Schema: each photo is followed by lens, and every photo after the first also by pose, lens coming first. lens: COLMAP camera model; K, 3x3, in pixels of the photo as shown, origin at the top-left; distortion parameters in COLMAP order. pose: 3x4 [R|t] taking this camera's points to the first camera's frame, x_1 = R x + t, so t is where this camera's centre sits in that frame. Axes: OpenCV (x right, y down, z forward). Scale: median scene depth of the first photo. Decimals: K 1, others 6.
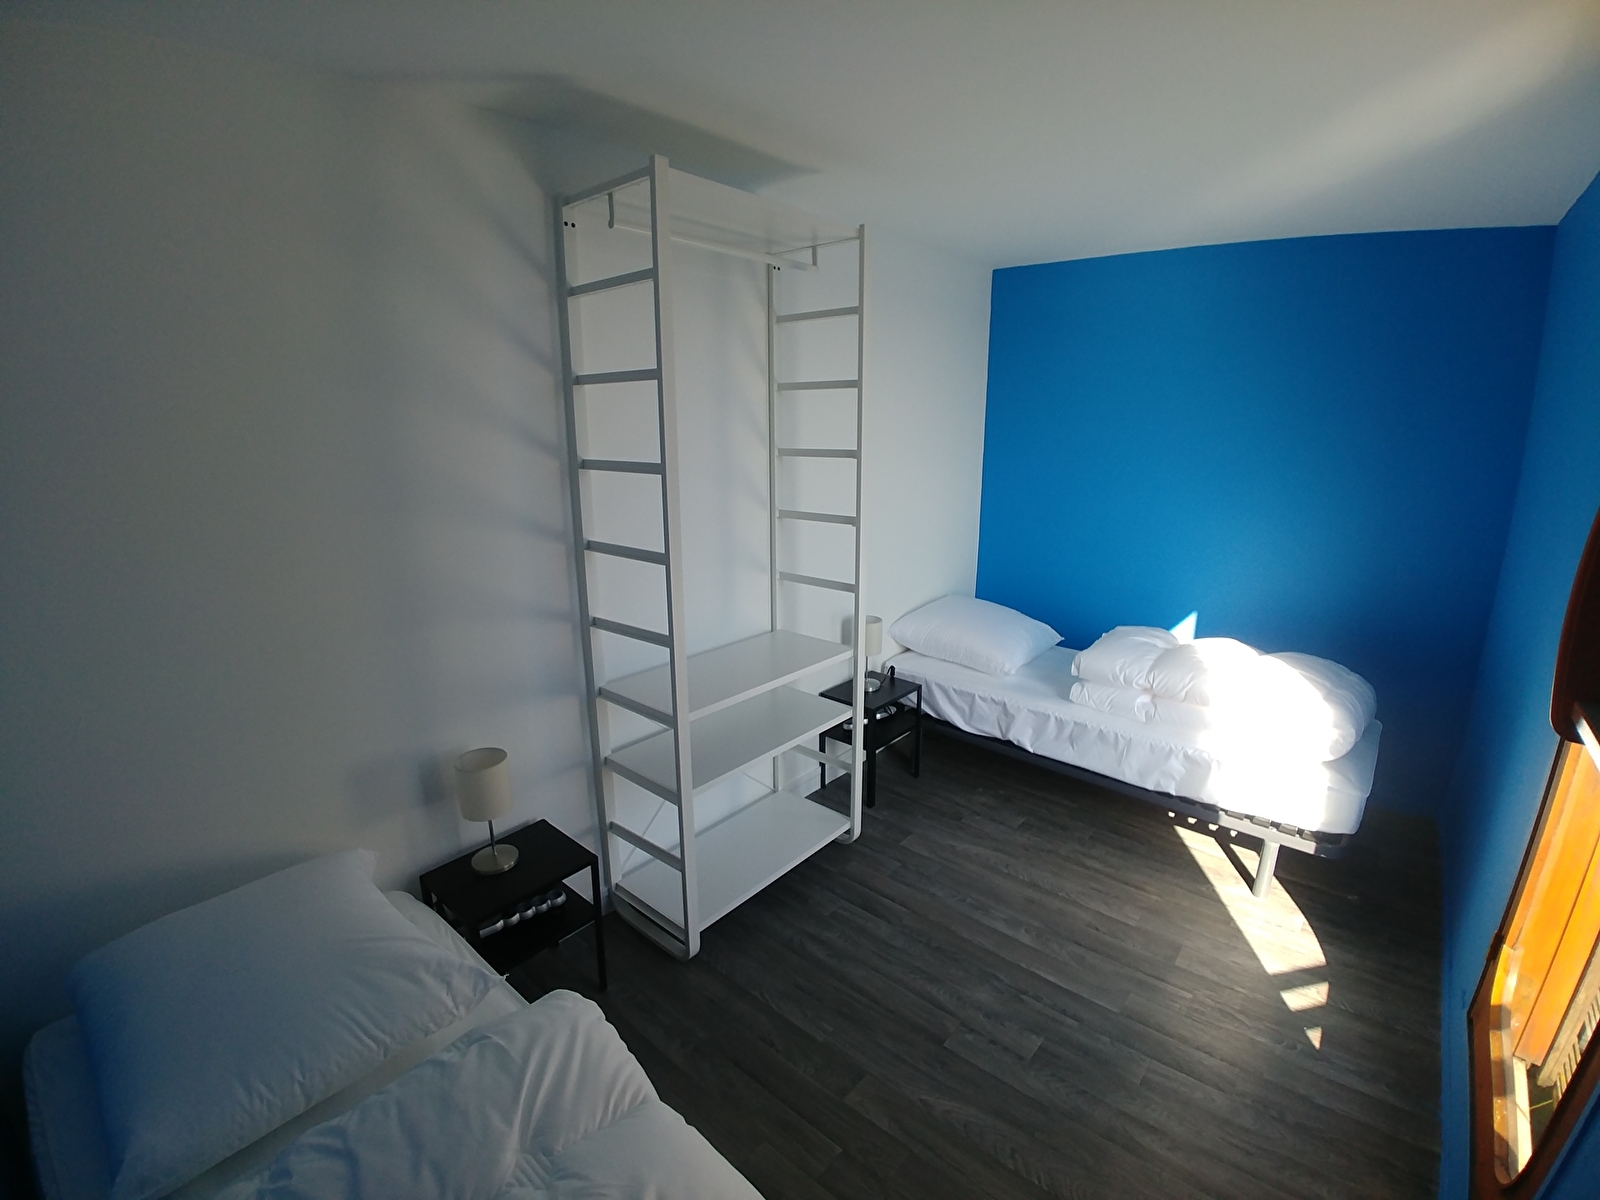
lens RADIAL K [[717.9, 0, 800.0], [0, 717.9, 600.0], [0, 0, 1]] dist [-0.077316, -0.000069]
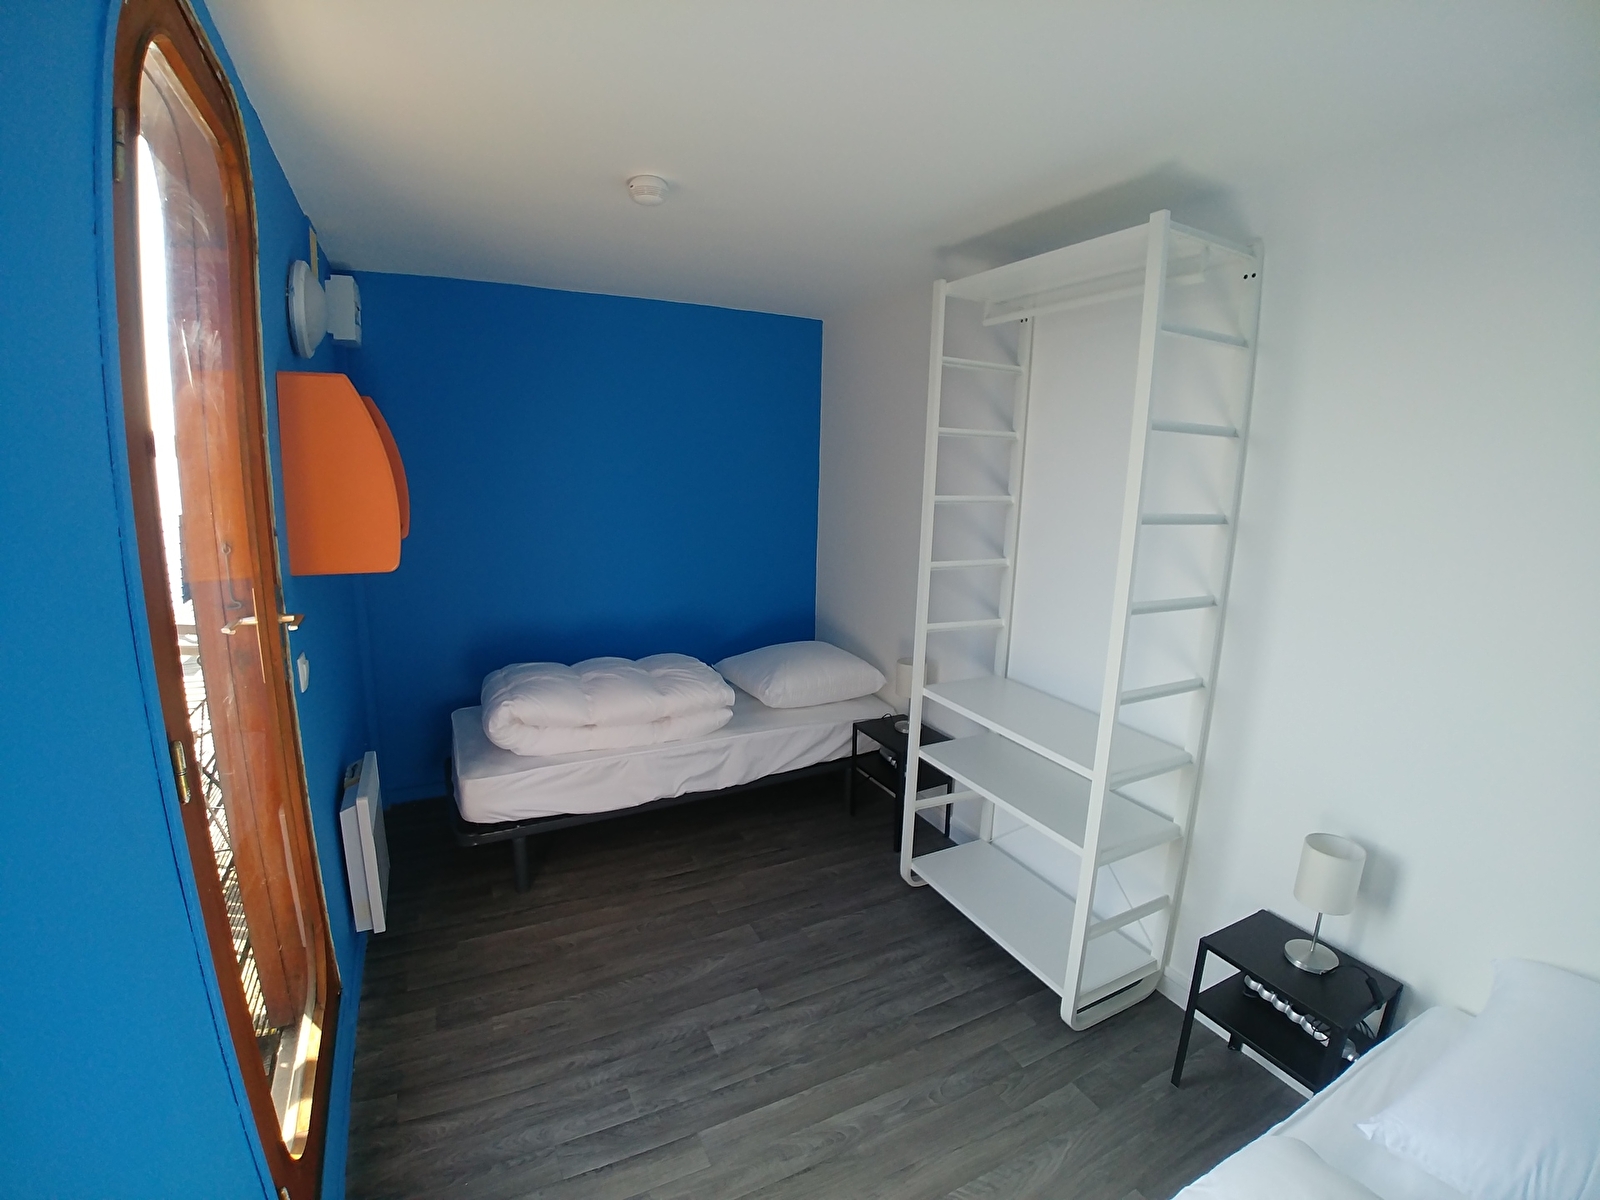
lens RADIAL K [[717.9, 0, 800.0], [0, 717.9, 600.0], [0, 0, 1]] dist [-0.077316, -0.000069]
pose [[-0.388163, 0.168002, -0.906148, 1.065528], [-0.253995, 0.925662, 0.280423, -0.290680], [0.885898, 0.339007, -0.316636, 1.141644]]
